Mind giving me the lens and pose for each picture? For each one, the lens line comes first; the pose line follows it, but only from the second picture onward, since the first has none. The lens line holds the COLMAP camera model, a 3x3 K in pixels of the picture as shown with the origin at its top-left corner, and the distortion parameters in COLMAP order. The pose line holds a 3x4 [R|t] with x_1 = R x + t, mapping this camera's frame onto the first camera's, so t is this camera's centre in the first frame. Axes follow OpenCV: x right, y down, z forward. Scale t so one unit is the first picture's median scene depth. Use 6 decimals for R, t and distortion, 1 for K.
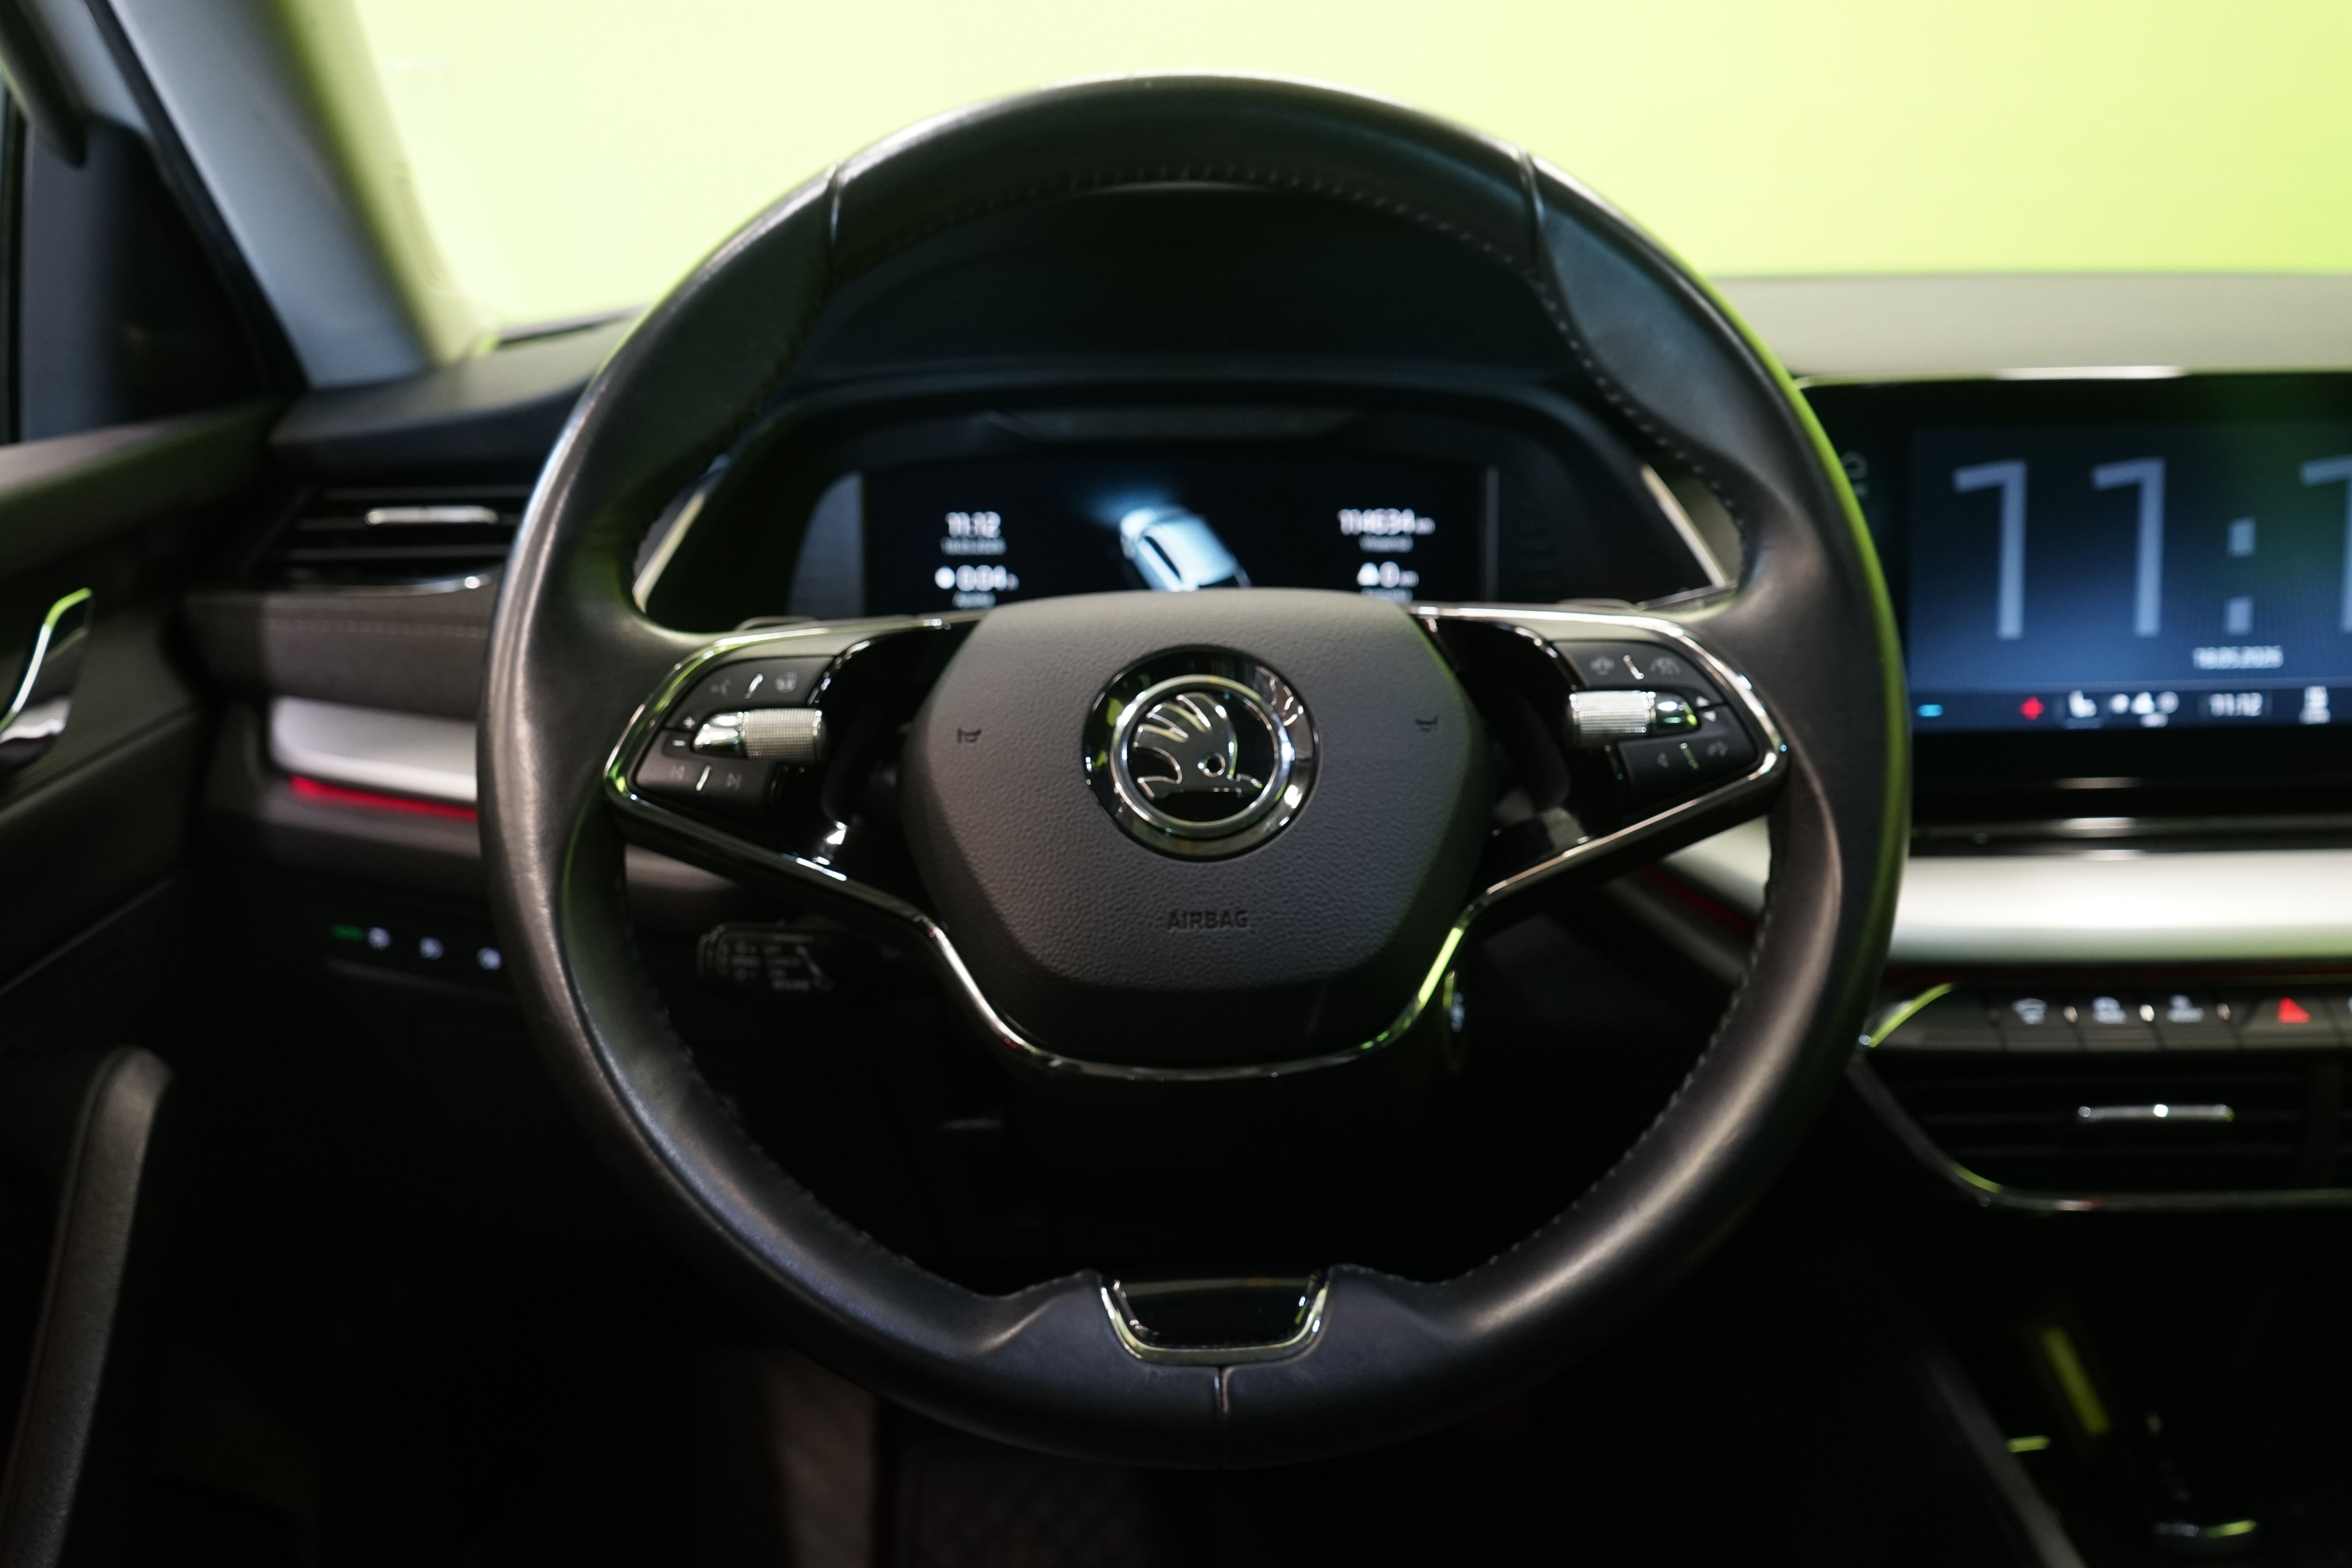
lens RADIAL K [[2013.2, 0, 1190.6], [0, 2013.2, 777.0], [0, 0, 1]] dist [-0.010667, 0.016288]
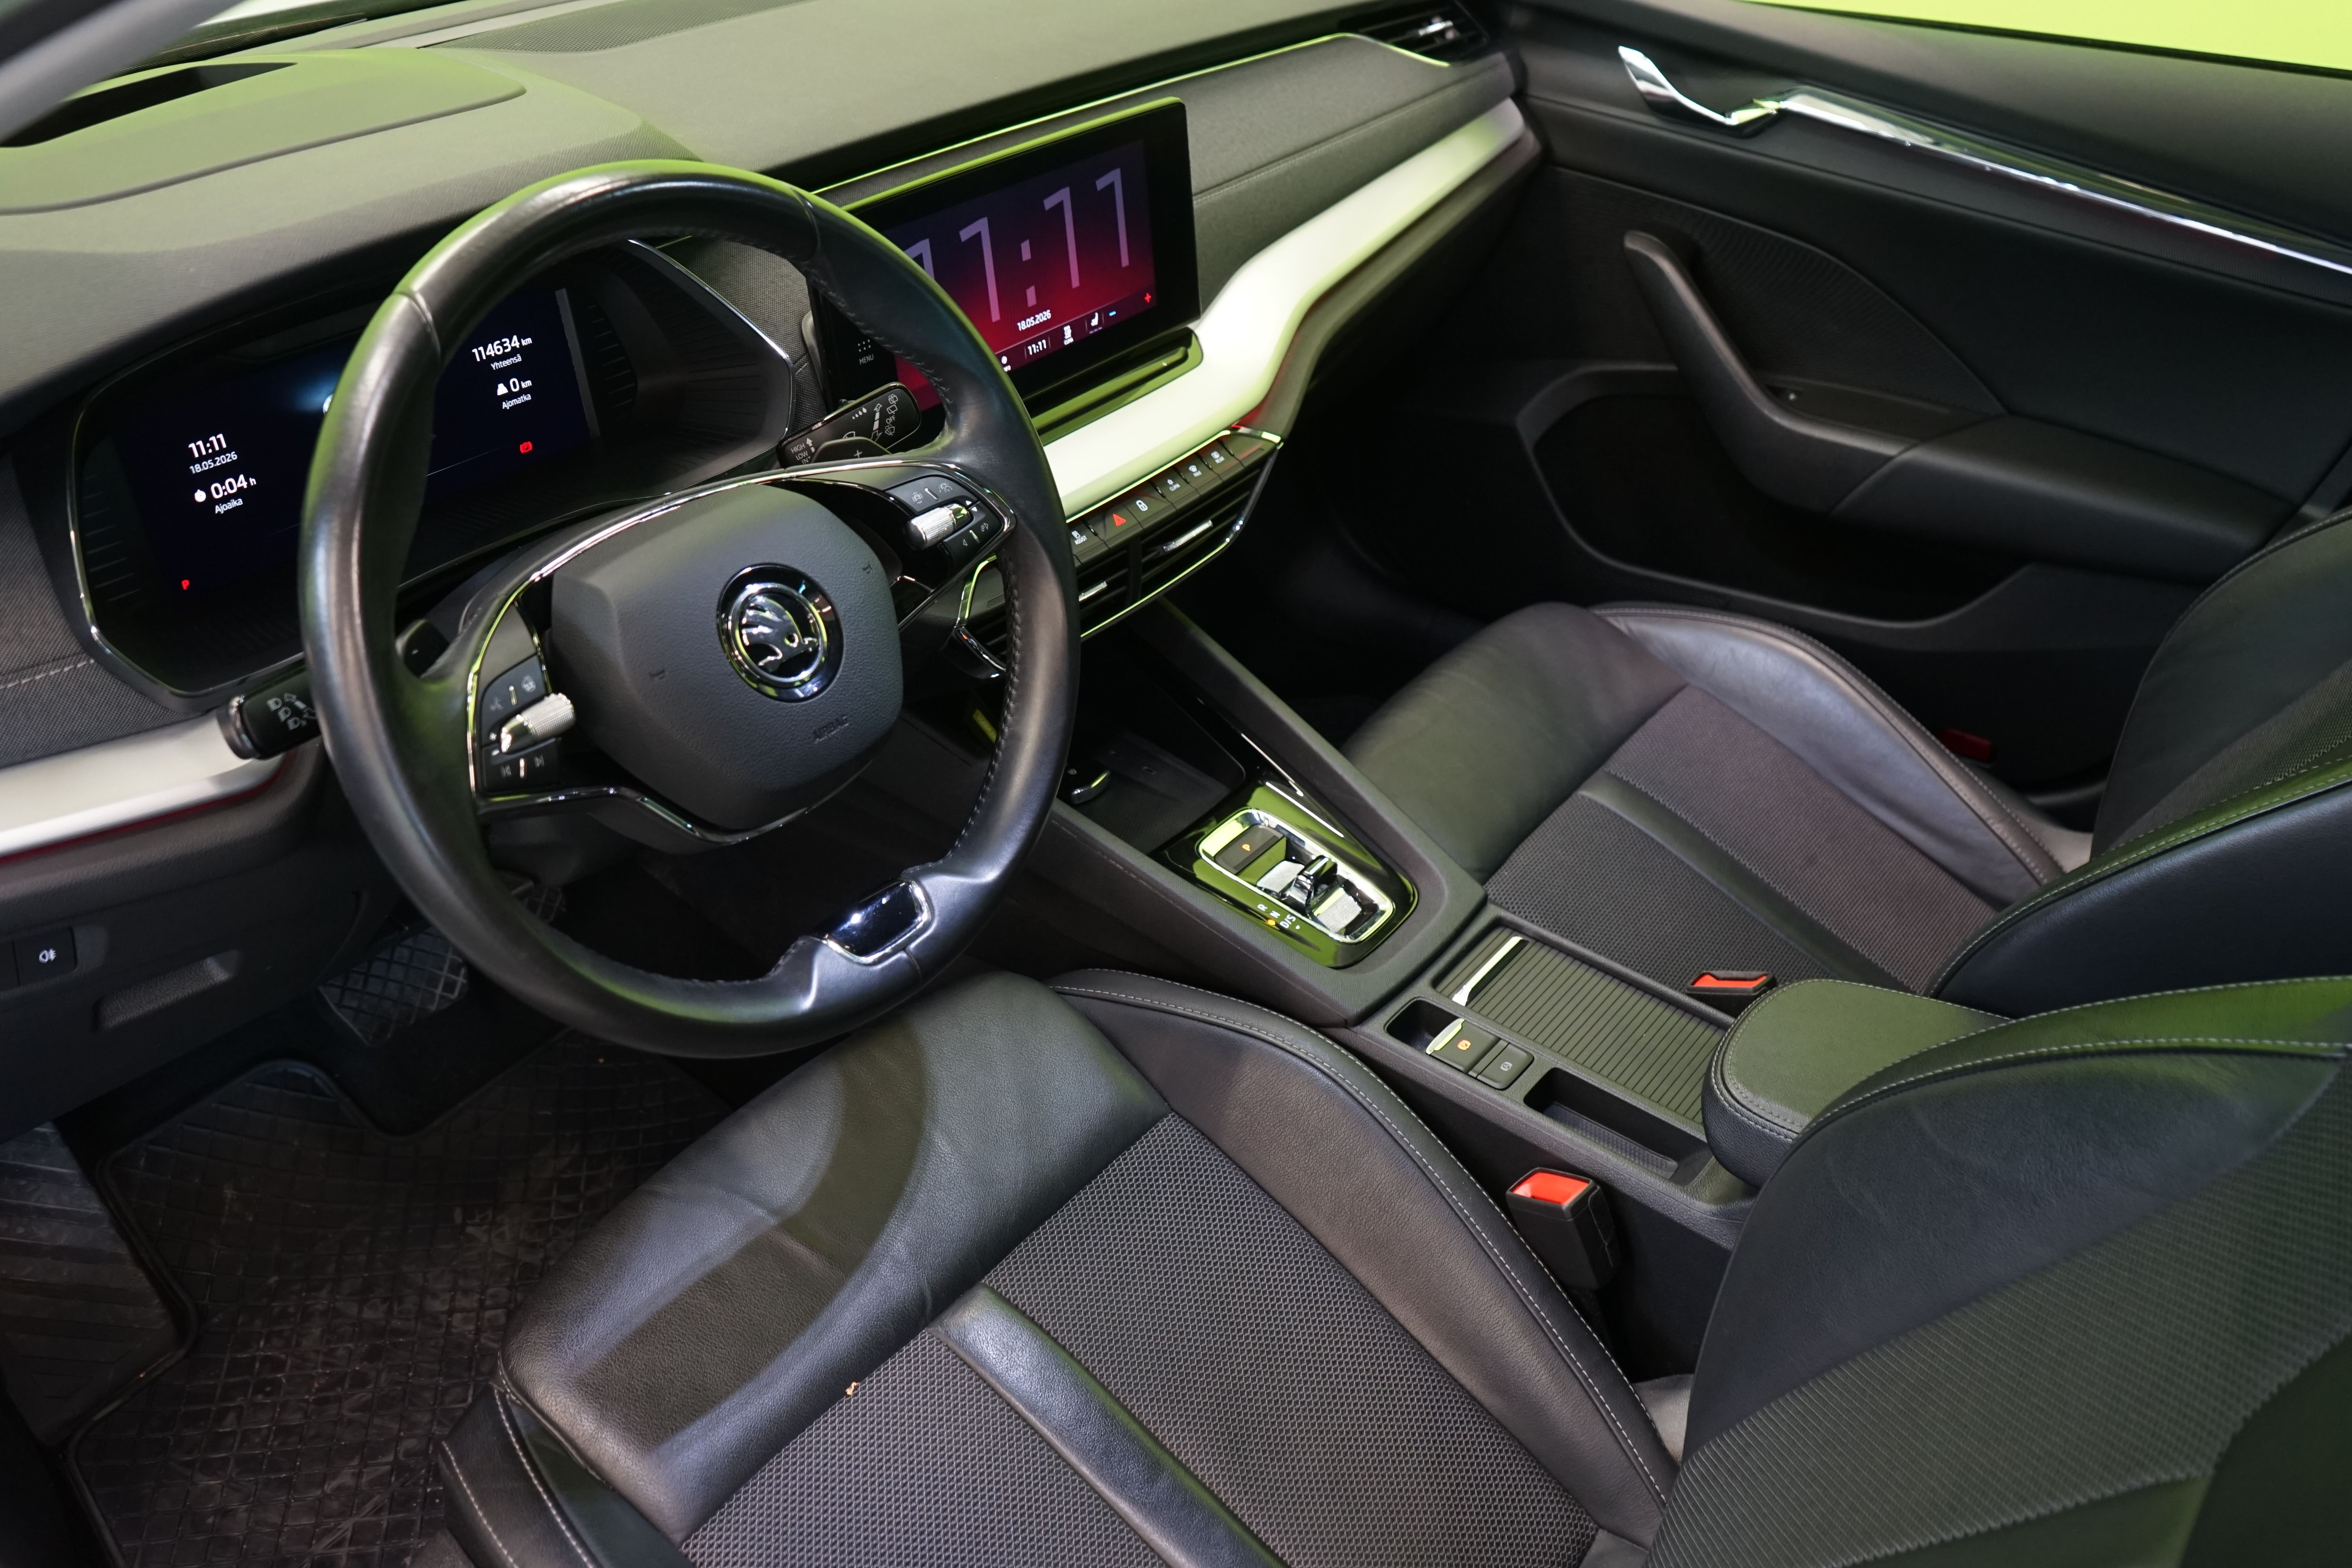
lens RADIAL K [[2013.2, 0, 1190.6], [0, 2013.2, 777.0], [0, 0, 1]] dist [-0.010667, 0.016288]
pose [[0.621087, -0.411066, 0.667289, -0.754522], [0.146887, 0.897381, 0.416091, -0.436921], [-0.769854, -0.160412, 0.617732, -0.237762]]
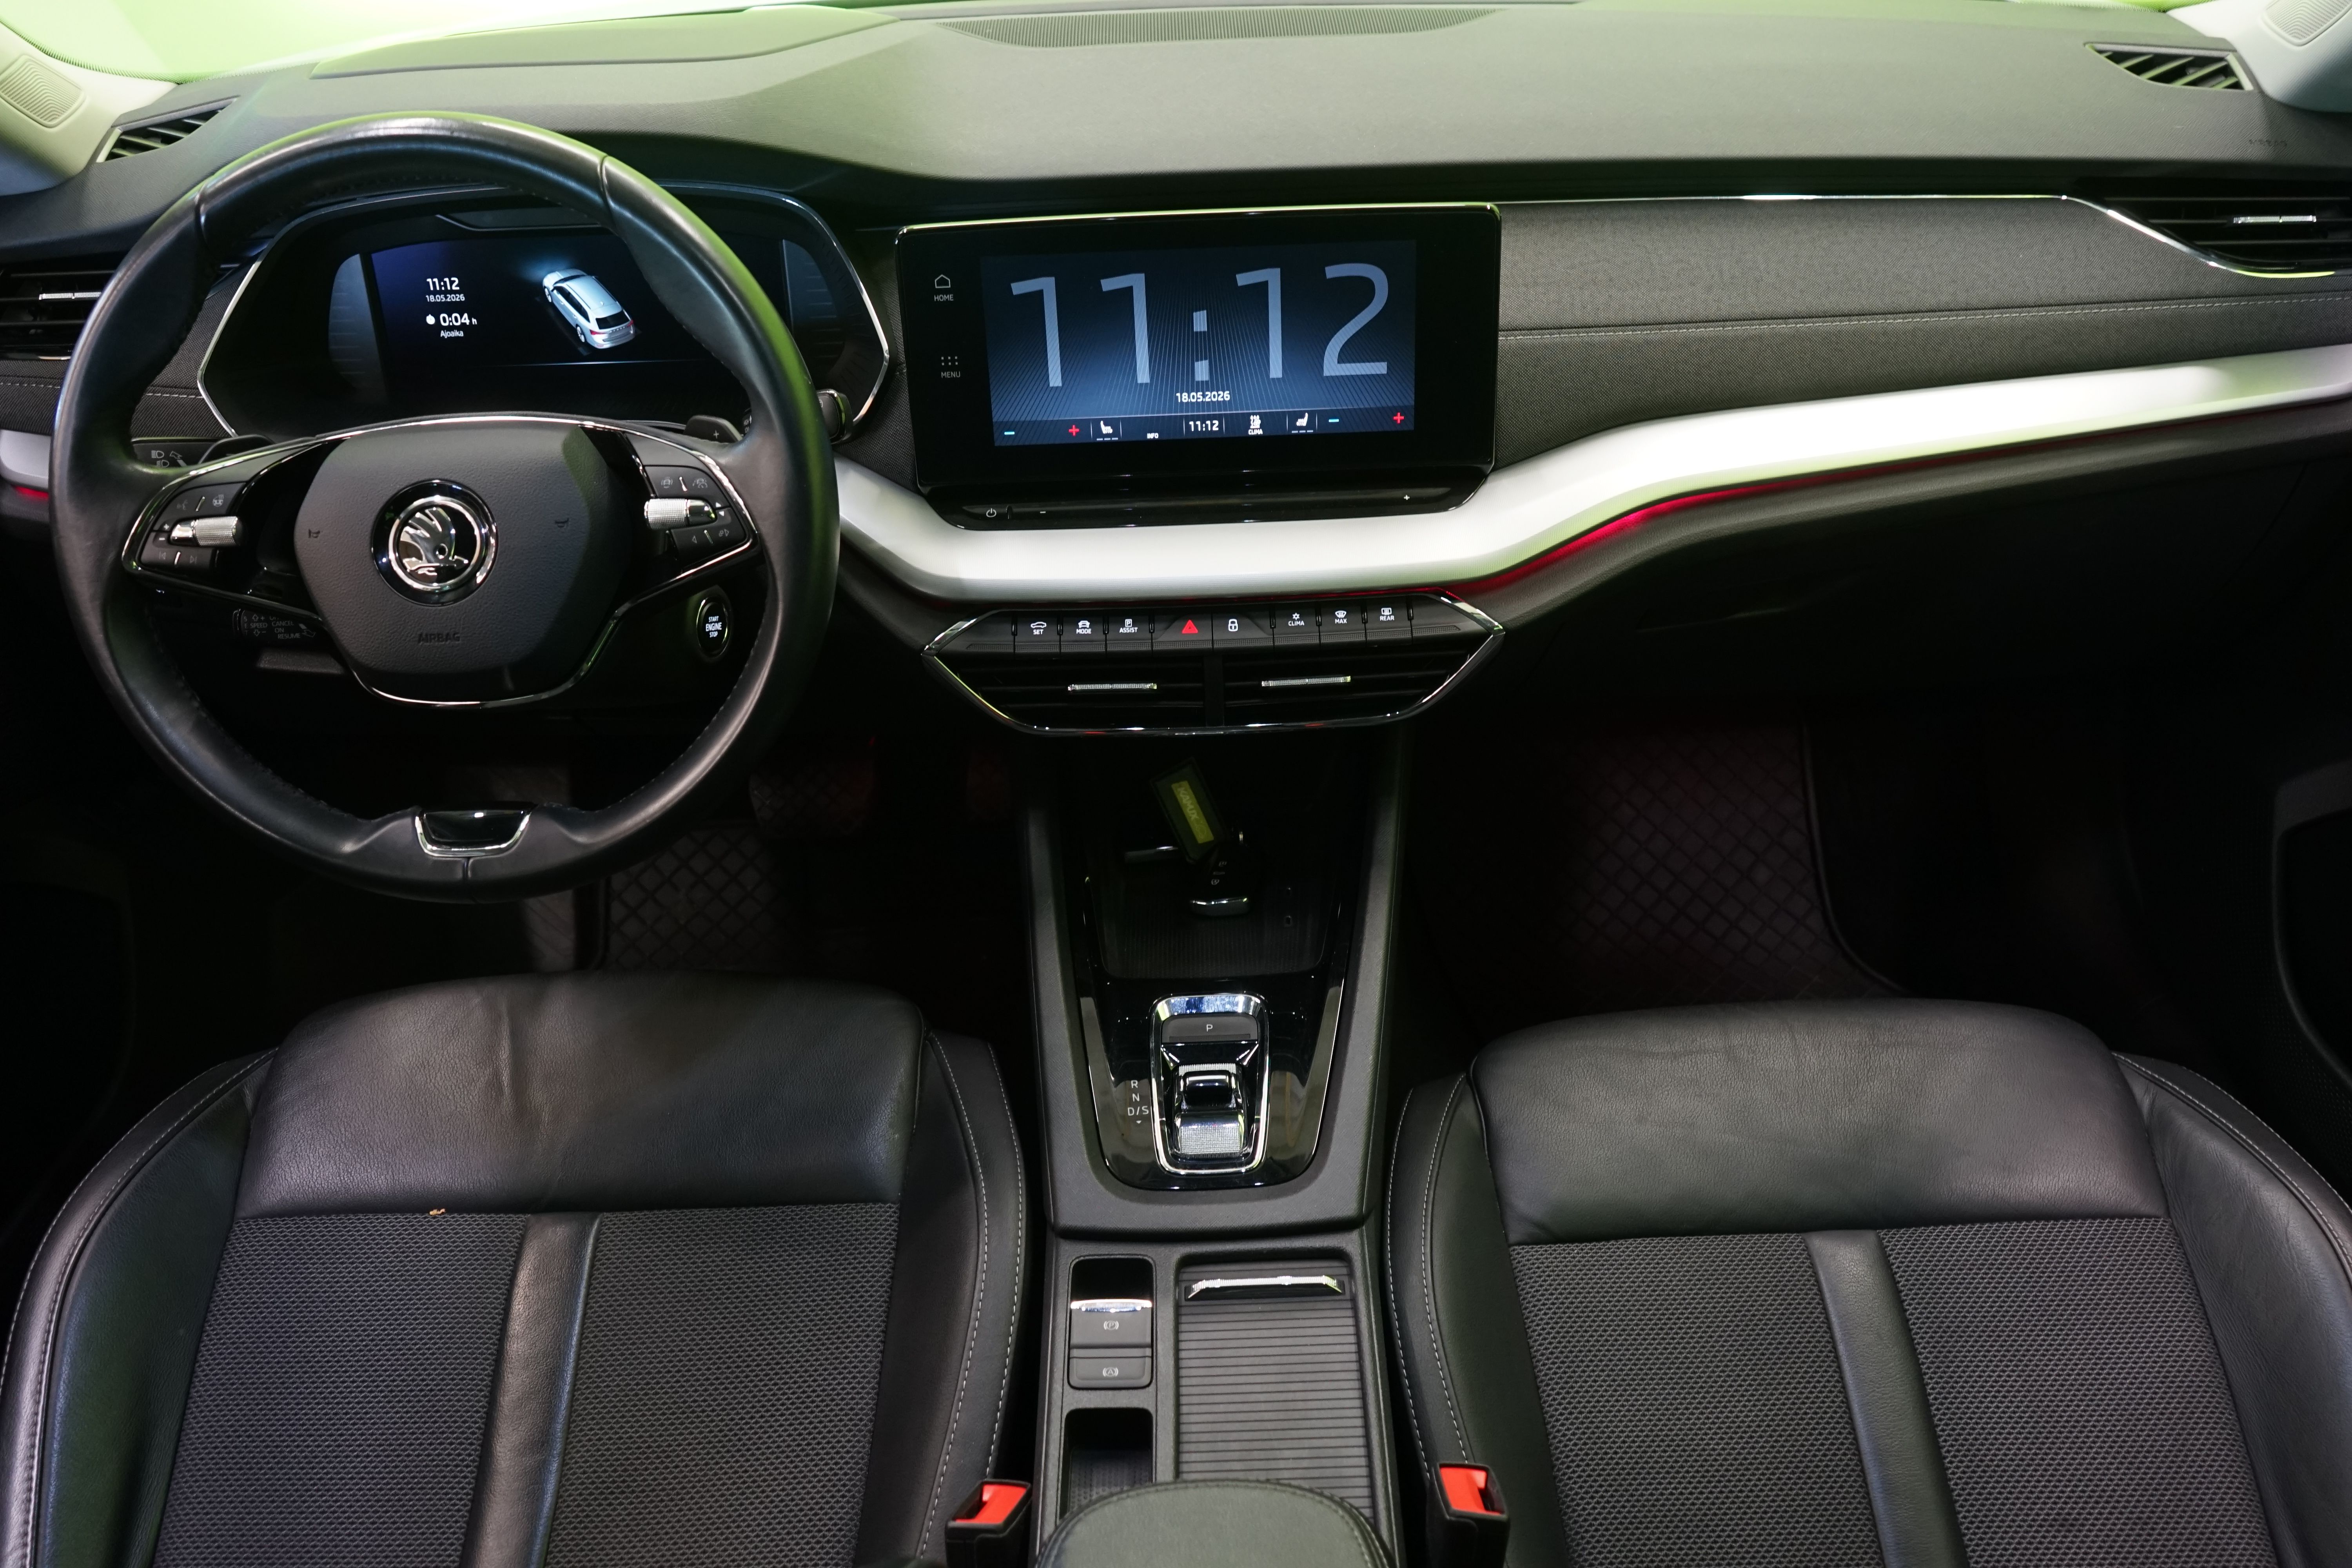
lens RADIAL K [[2013.2, 0, 1190.6], [0, 2013.2, 777.0], [0, 0, 1]] dist [-0.010667, 0.016288]
pose [[0.999461, -0.008123, -0.031804, 0.606773], [0.018405, 0.940943, 0.338065, -0.339337], [0.027180, -0.338469, 0.940585, -0.636679]]
